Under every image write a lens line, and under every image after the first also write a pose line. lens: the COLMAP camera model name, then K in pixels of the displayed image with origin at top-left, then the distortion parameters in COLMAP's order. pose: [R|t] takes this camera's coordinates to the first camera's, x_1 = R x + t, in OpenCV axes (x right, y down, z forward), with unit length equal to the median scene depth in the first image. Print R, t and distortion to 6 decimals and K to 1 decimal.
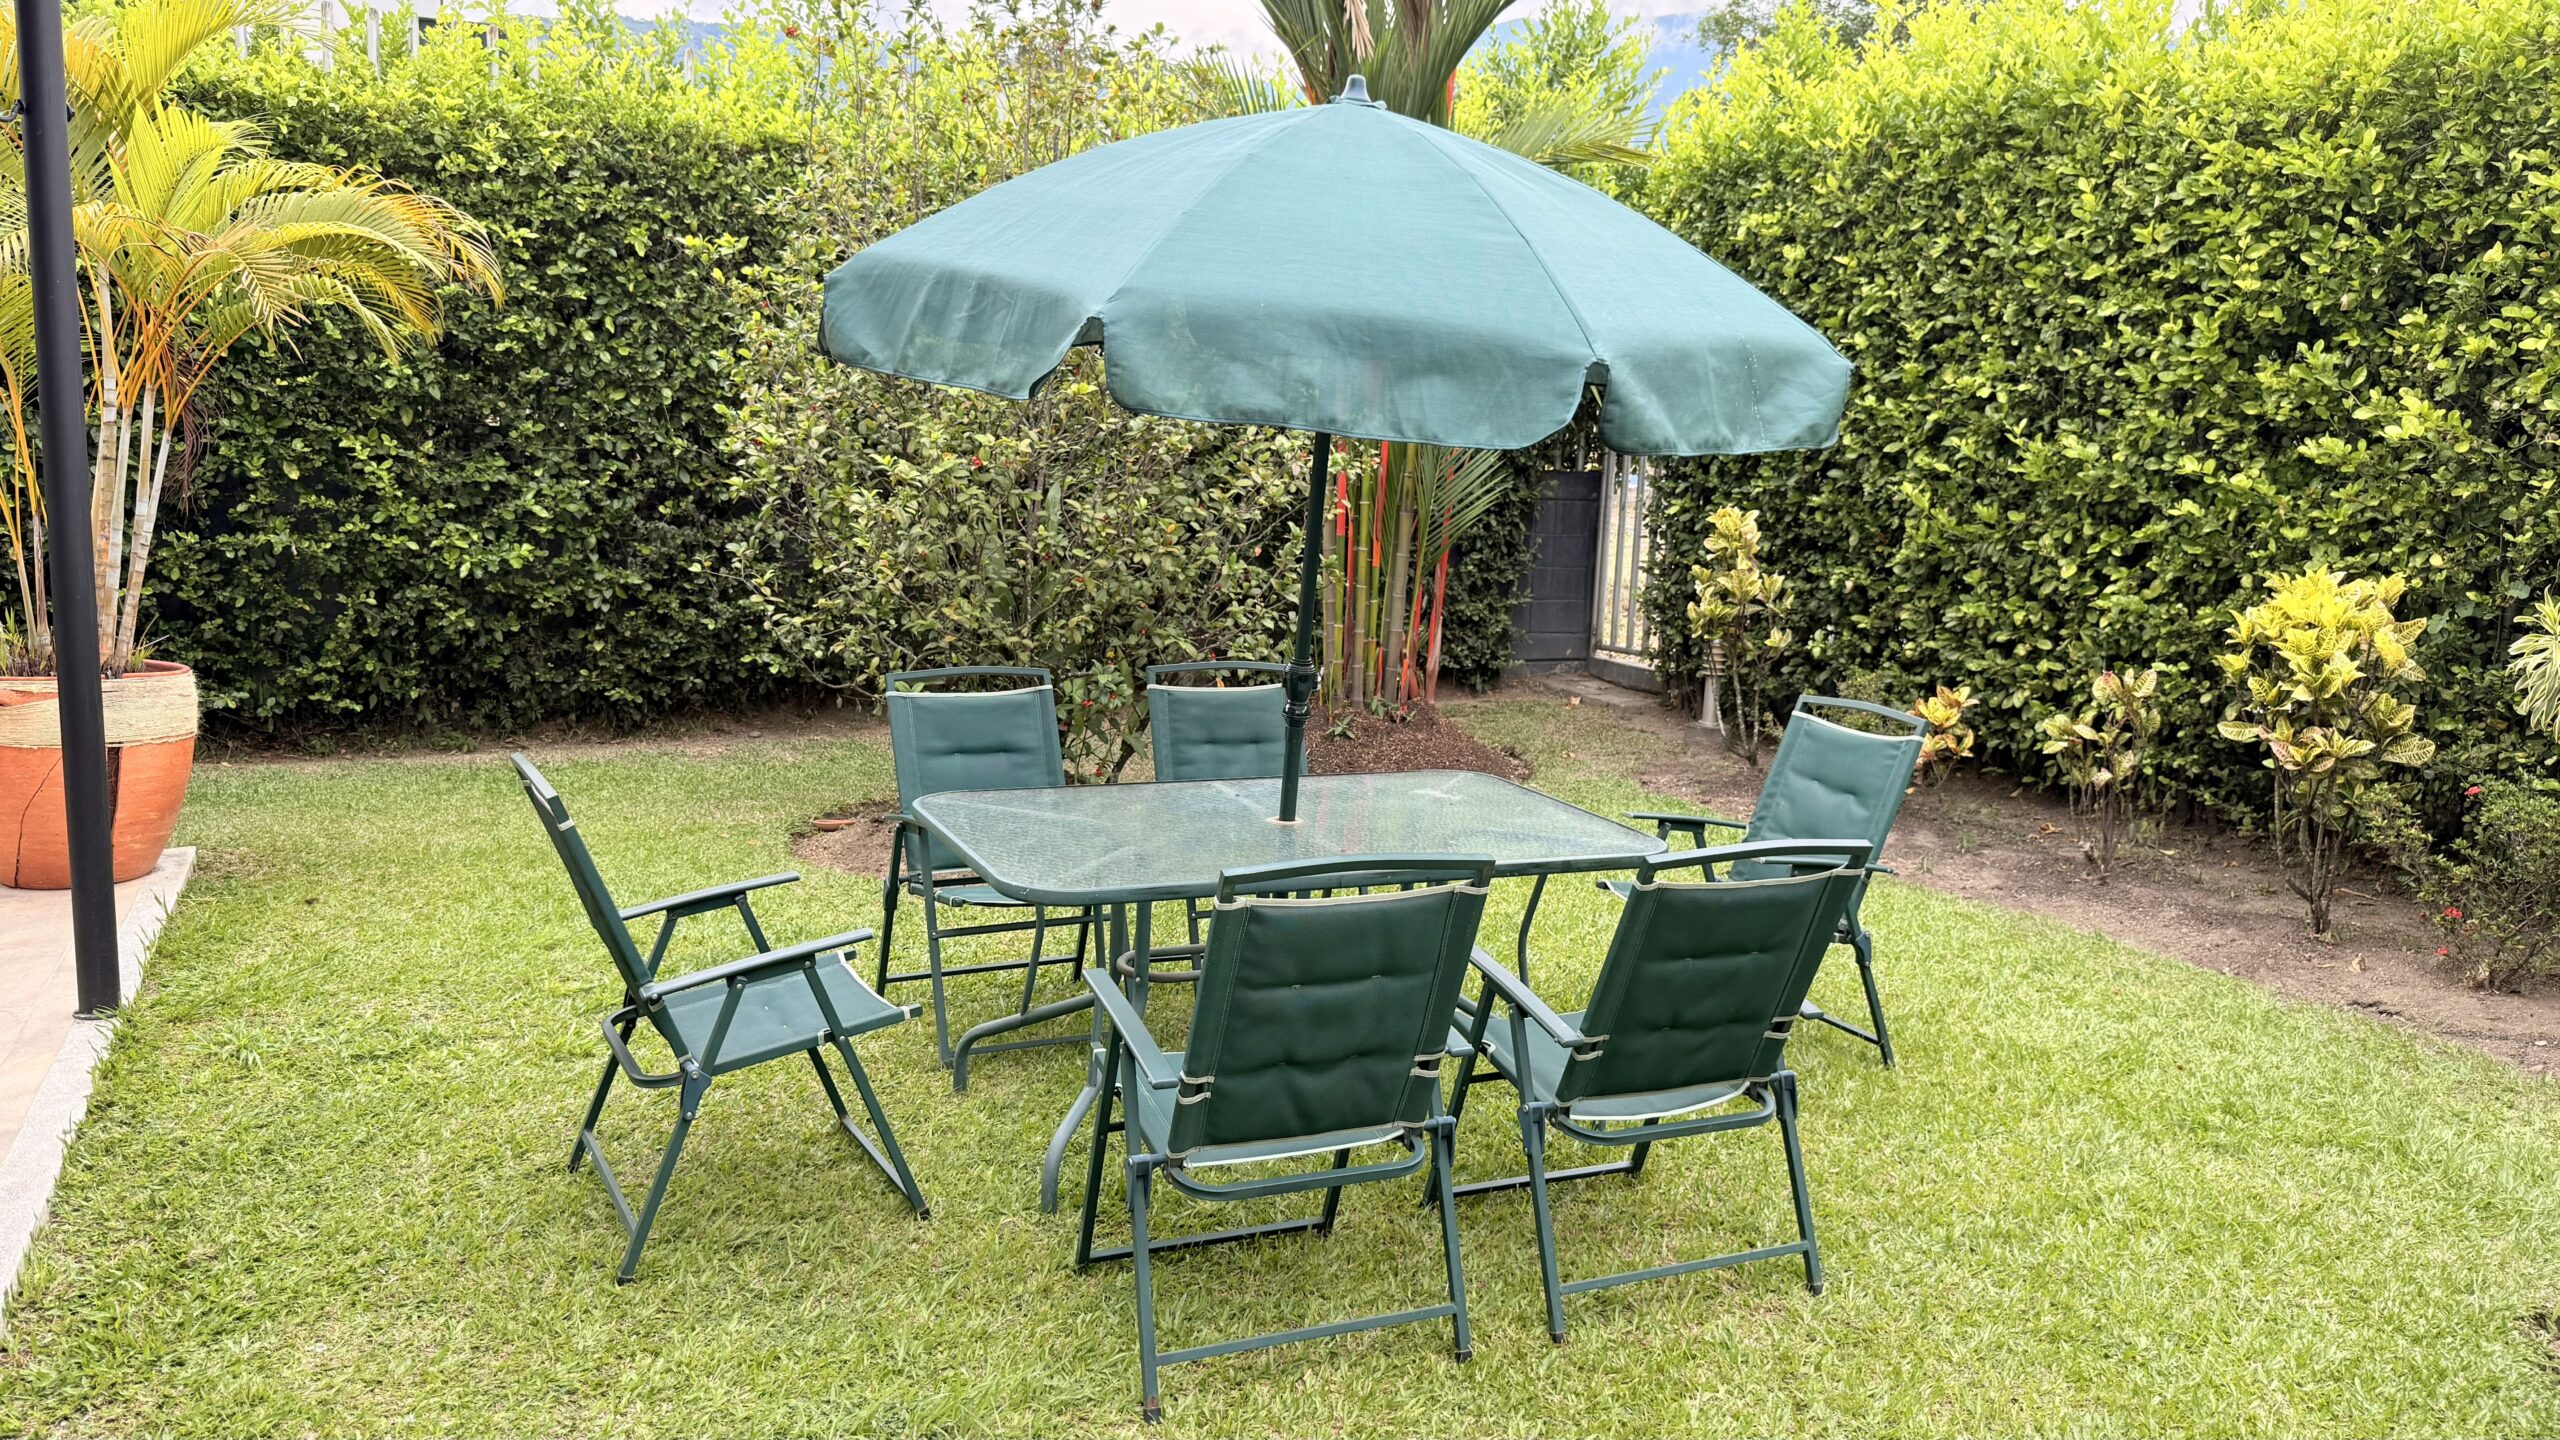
lens RADIAL K [[1840.9, 0, 1291.8], [0, 1840.9, 735.0], [0, 0, 1]] dist [0.005197, 0.005190]
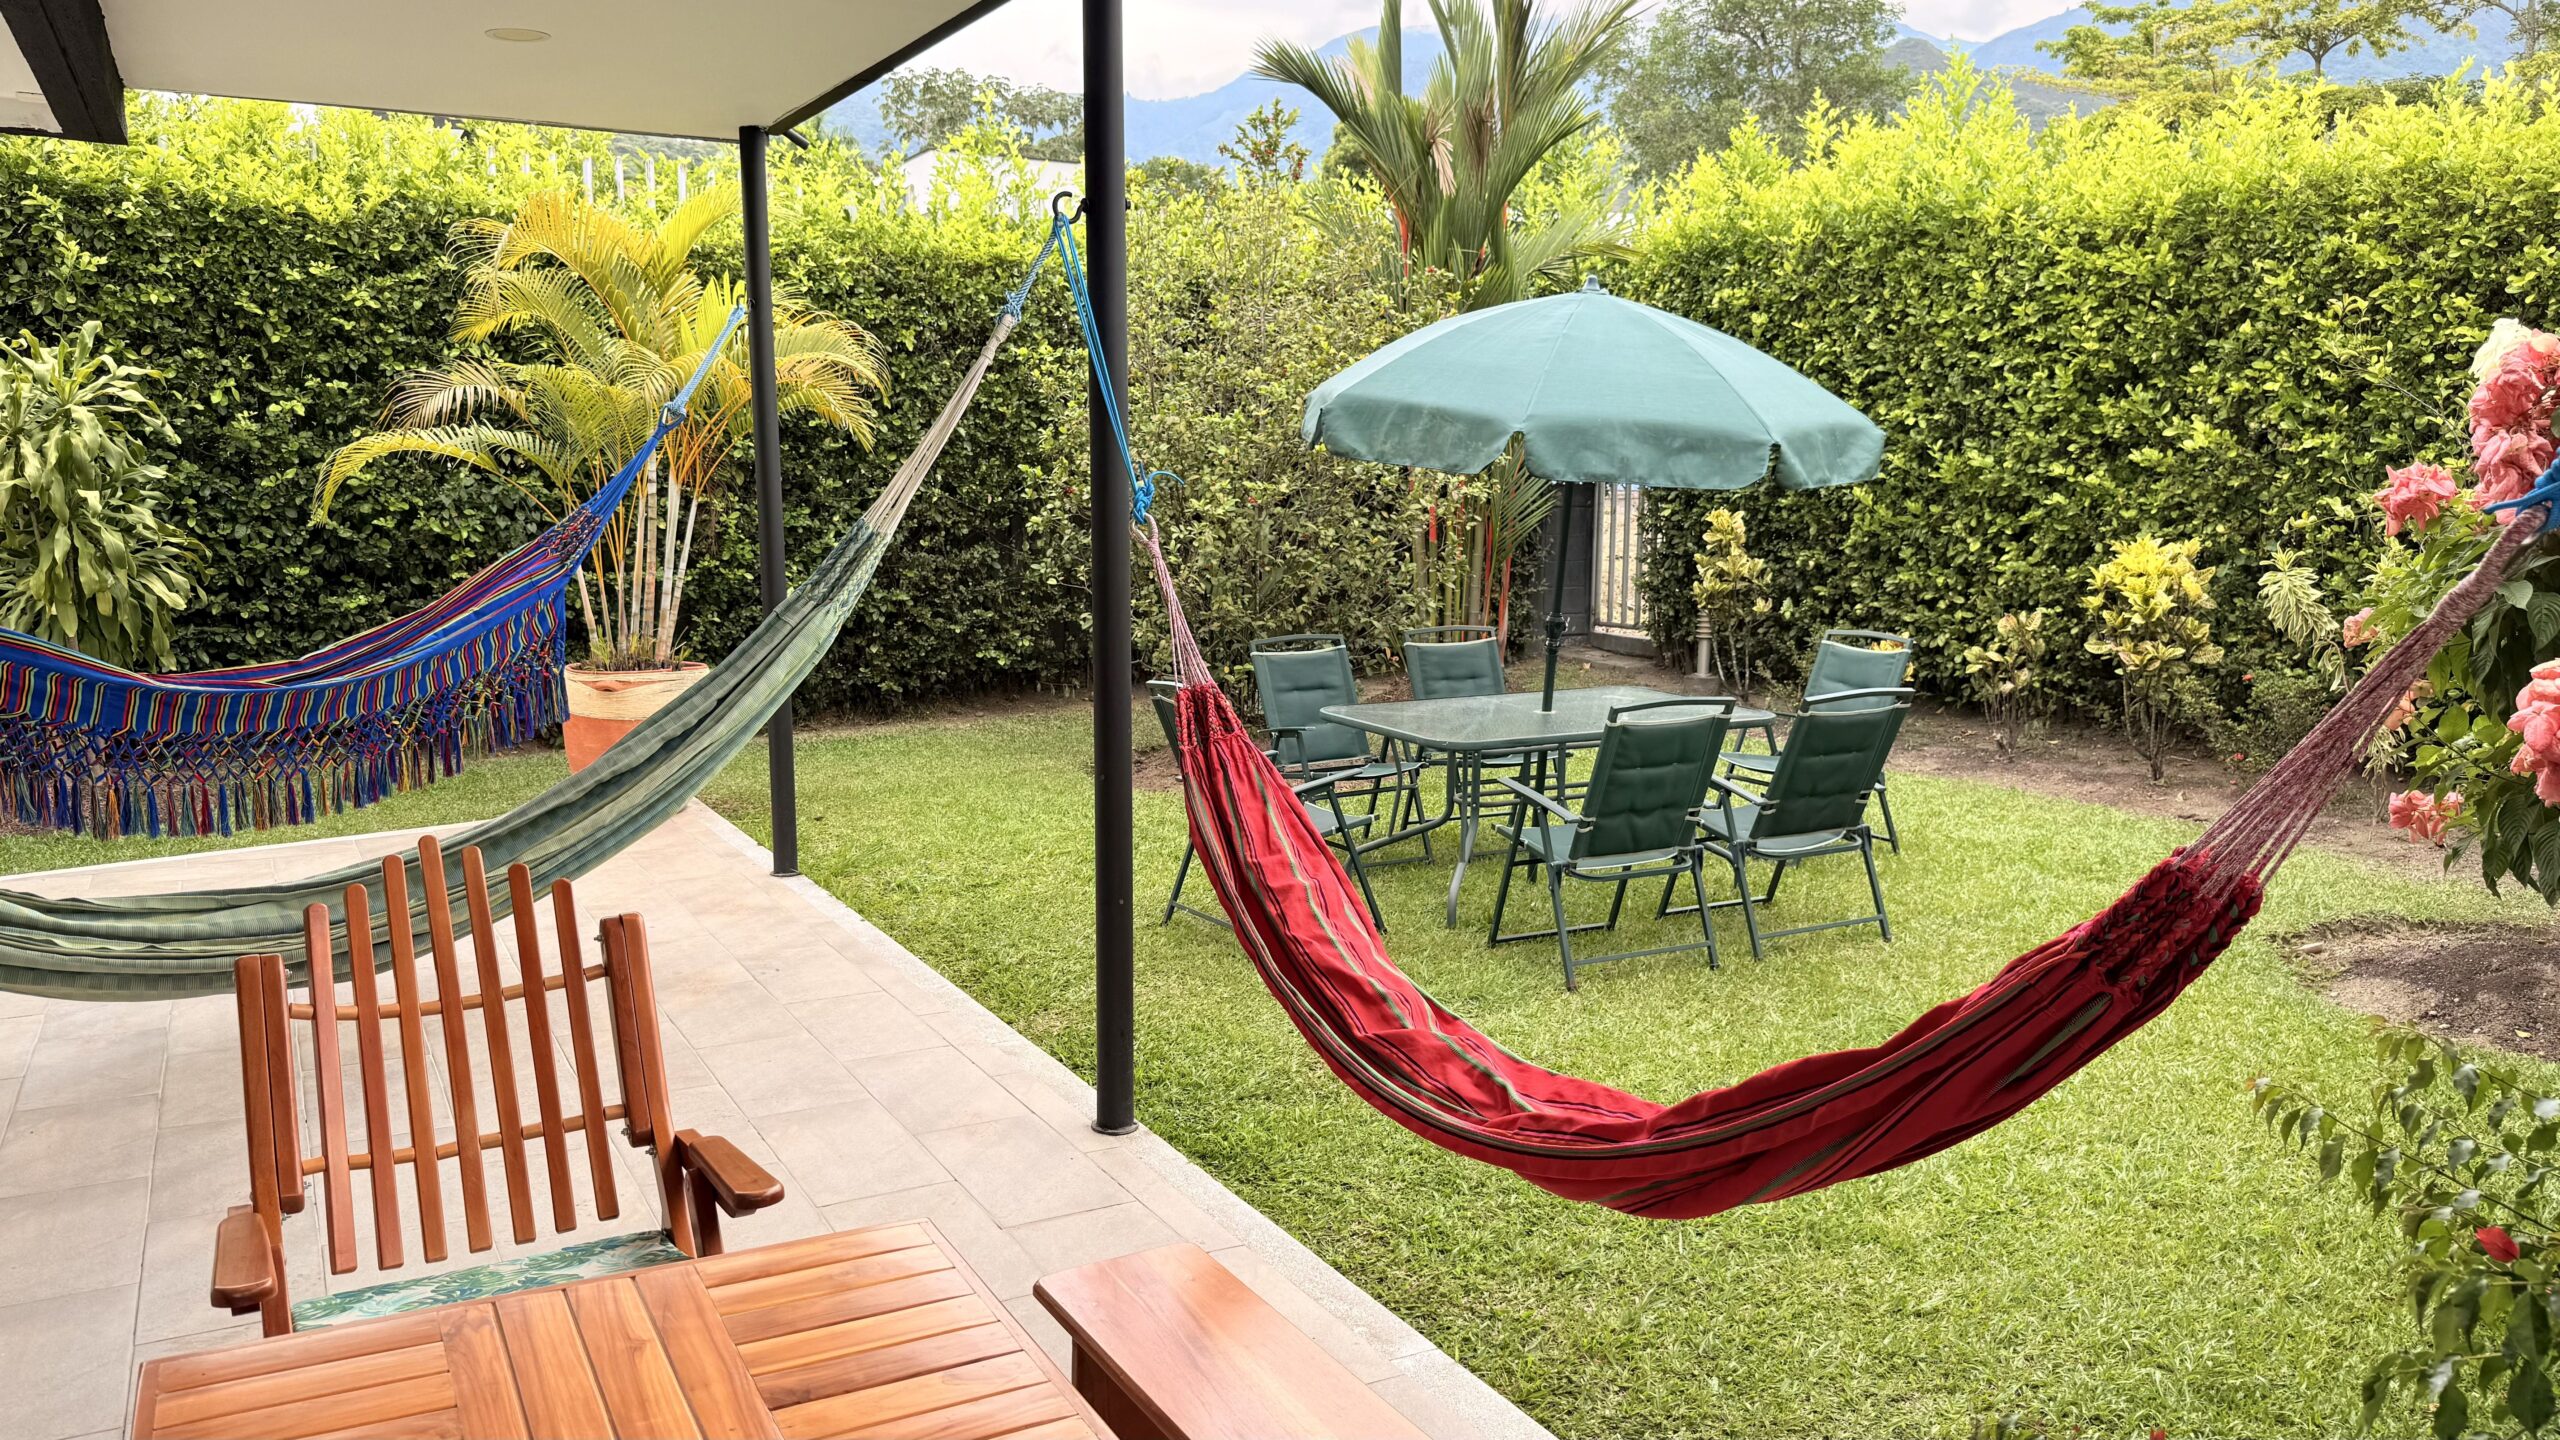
lens RADIAL K [[1805.4, 0, 1301.6], [0, 1805.4, 744.9], [0, 0, 1]] dist [0.042935, -0.065353]
pose [[0.996982, -0.045712, 0.062745, -0.194991], [0.045616, 0.998955, 0.002960, 0.036997], [-0.062815, -0.000089, 0.998025, -0.369380]]
